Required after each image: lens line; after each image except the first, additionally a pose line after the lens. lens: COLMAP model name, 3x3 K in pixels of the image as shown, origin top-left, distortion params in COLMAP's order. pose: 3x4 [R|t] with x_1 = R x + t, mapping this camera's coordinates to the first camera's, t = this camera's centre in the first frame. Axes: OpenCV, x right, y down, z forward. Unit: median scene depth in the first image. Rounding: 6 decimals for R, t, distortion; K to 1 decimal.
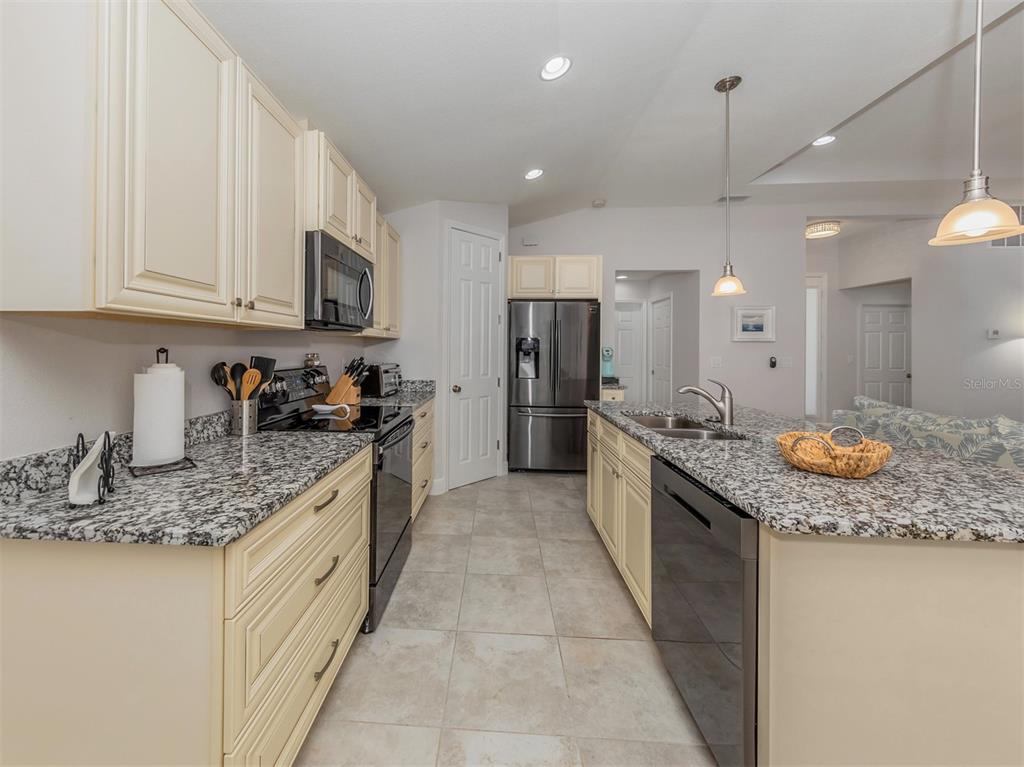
lens RADIAL K [[390.2, 0, 476.4], [0, 390.2, 341.3], [0, 0, 1]] dist [0.002869, 0.000210]
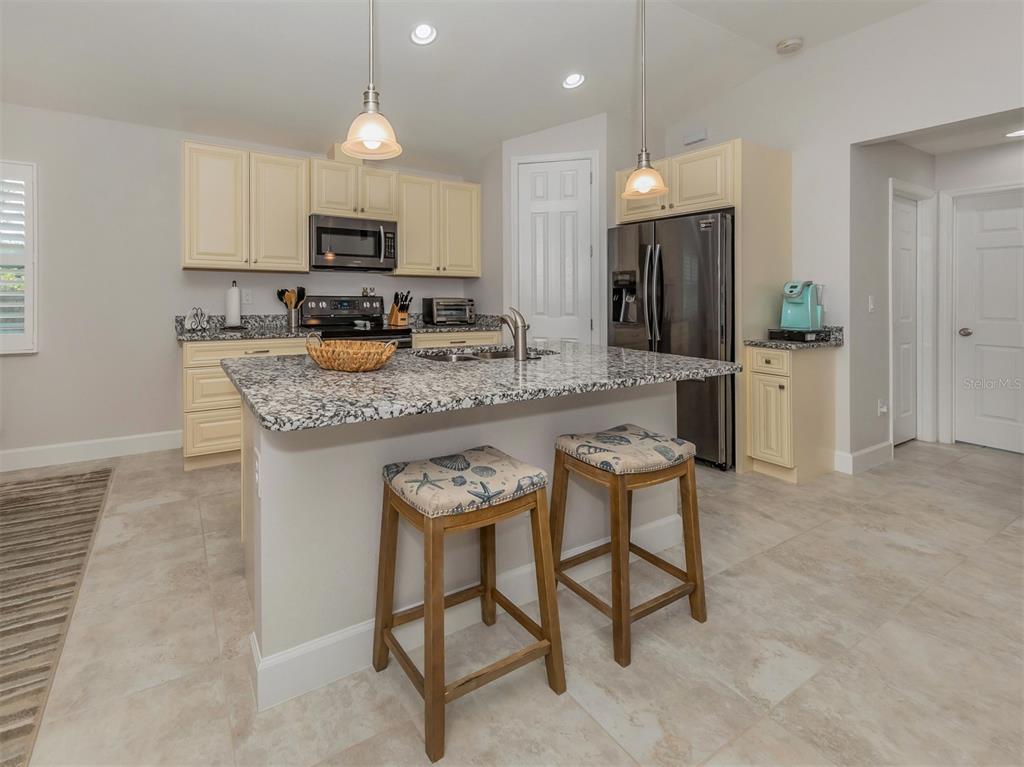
lens RADIAL K [[458.9, 0, 417.5], [0, 458.9, 294.1], [0, 0, 1]] dist [0.001840, -0.000139]
pose [[0.529593, -0.002045, -0.848249, 1.726423], [0.008173, 0.999963, 0.002693, 0.078763], [0.848212, -0.008359, 0.529590, 0.343203]]
